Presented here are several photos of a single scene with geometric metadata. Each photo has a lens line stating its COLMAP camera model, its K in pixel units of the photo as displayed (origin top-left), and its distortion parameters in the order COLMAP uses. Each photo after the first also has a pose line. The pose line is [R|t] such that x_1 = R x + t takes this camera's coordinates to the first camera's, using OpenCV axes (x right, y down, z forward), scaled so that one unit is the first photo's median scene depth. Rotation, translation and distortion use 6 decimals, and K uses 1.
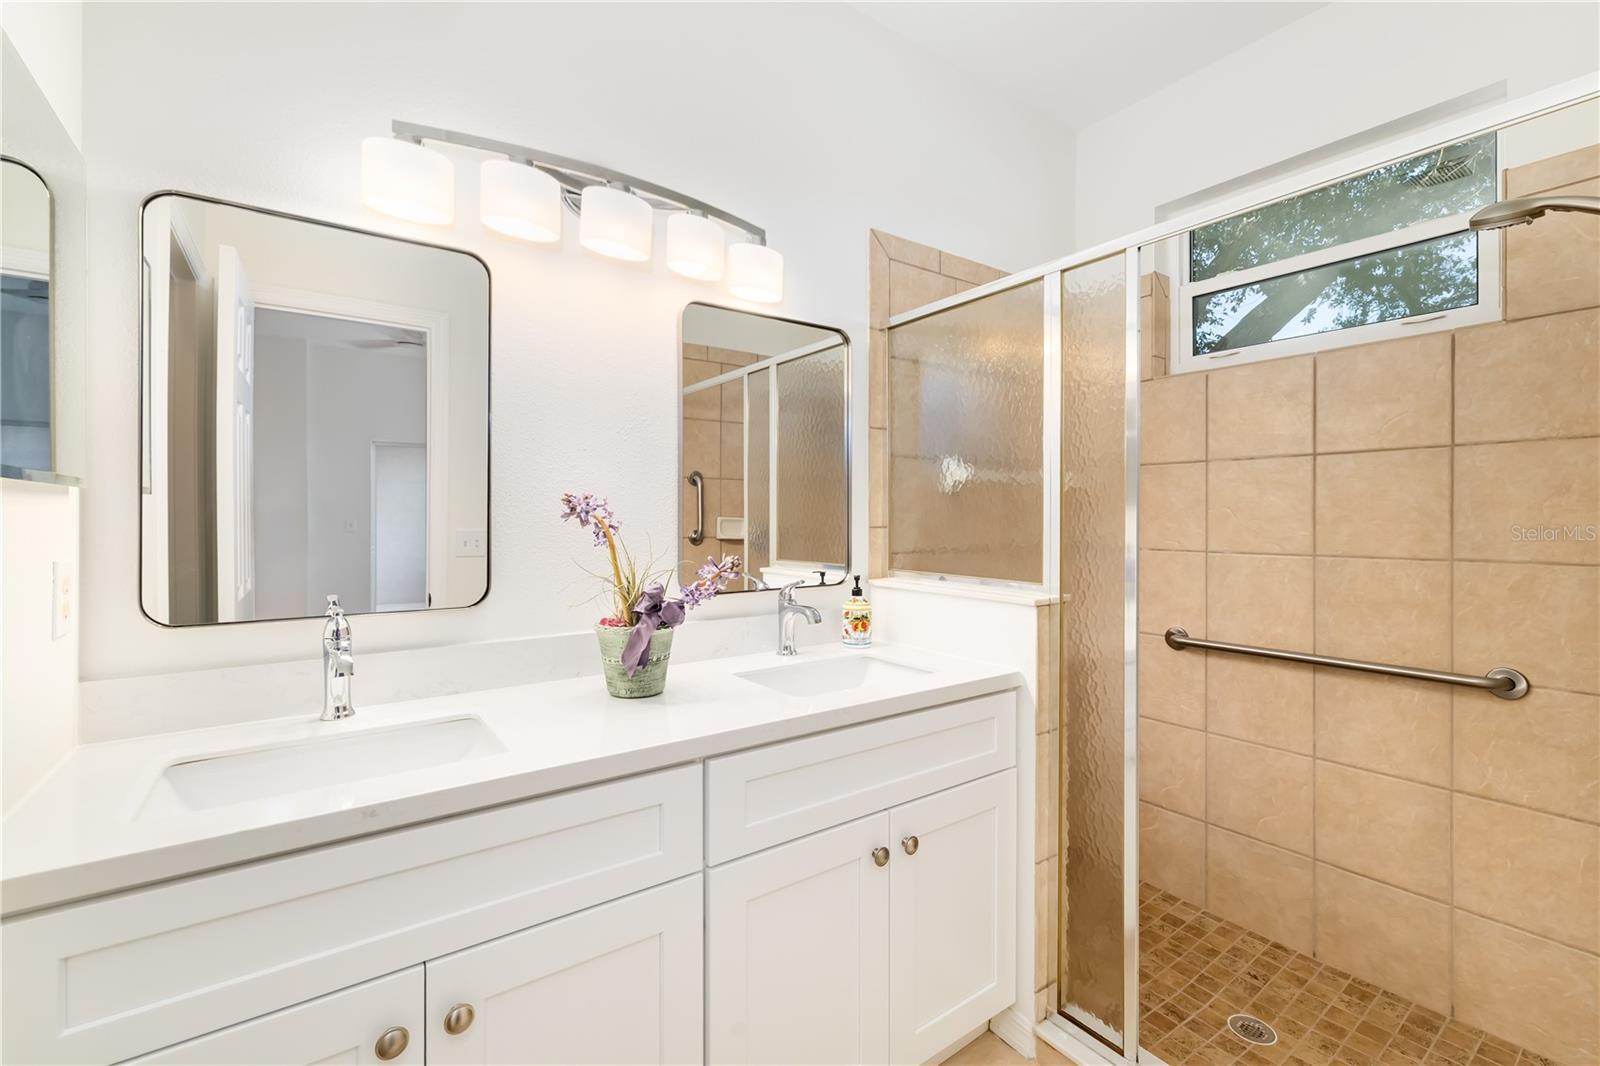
lens RADIAL K [[683.5, 0, 804.6], [0, 683.5, 510.8], [0, 0, 1]] dist [0.002779, 0.000289]
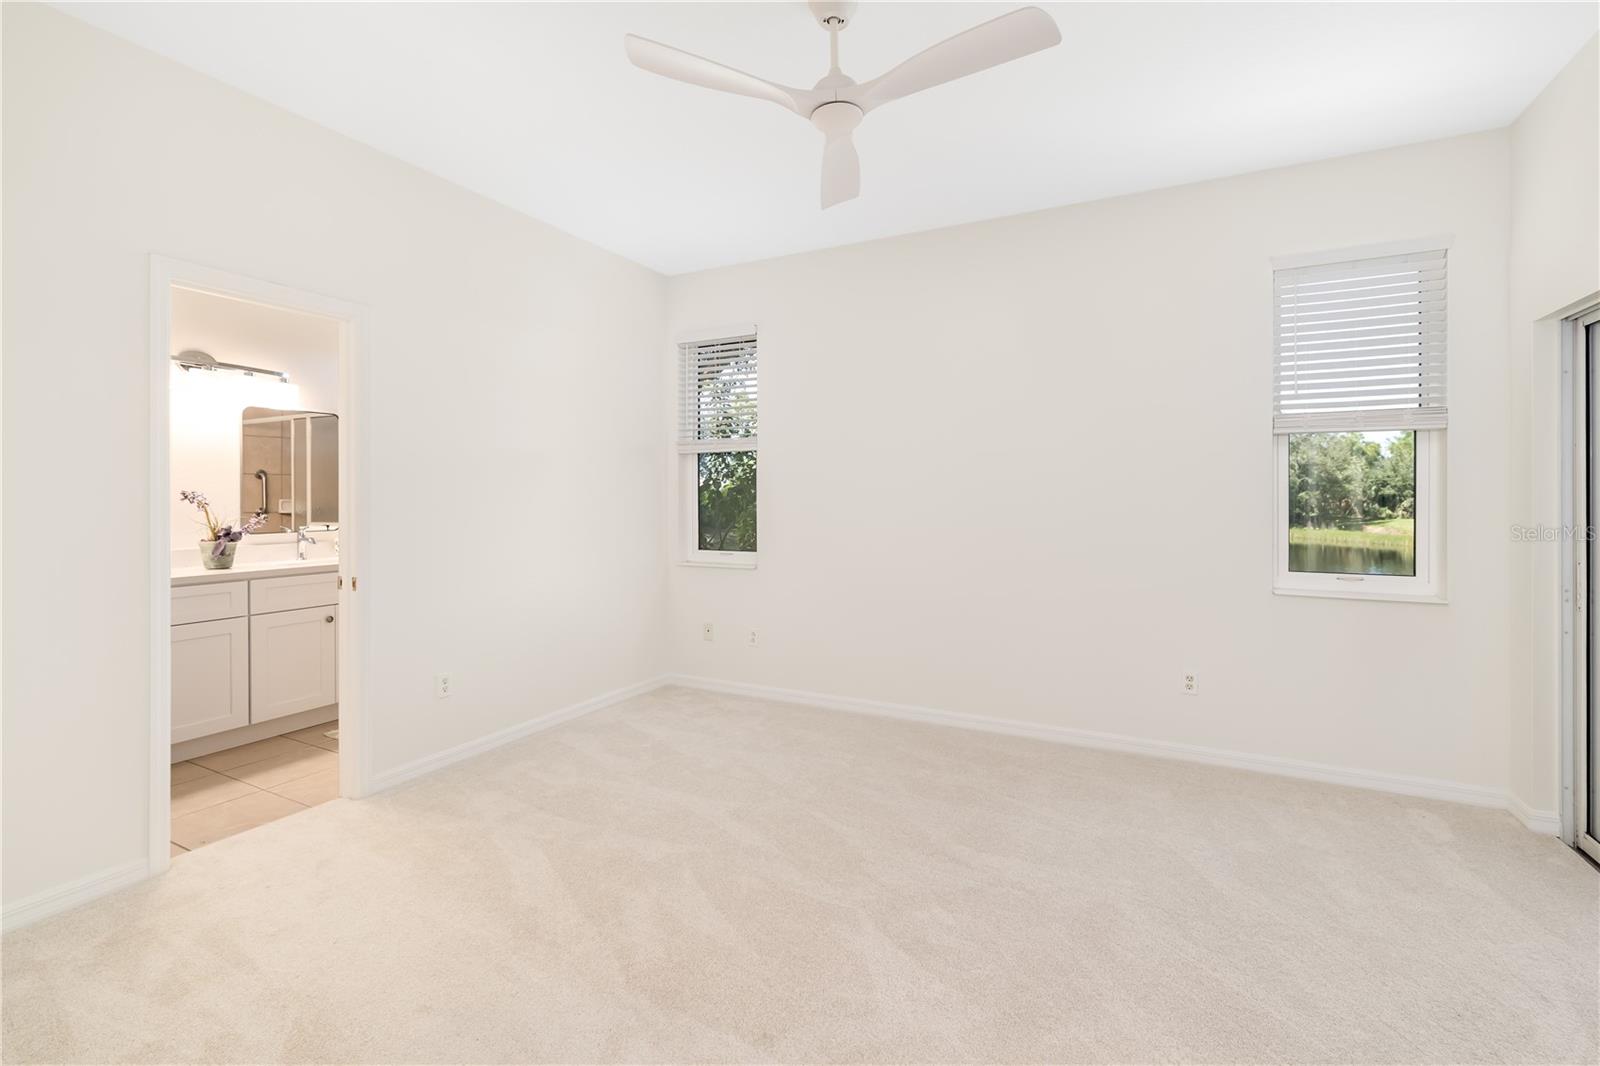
lens RADIAL K [[683.5, 0, 804.6], [0, 683.5, 510.8], [0, 0, 1]] dist [0.002779, 0.000289]
pose [[0.885279, -0.003265, 0.465049, 0.516749], [-0.008737, 0.999682, 0.023652, -0.030880], [-0.464979, -0.025001, 0.884969, -2.341897]]
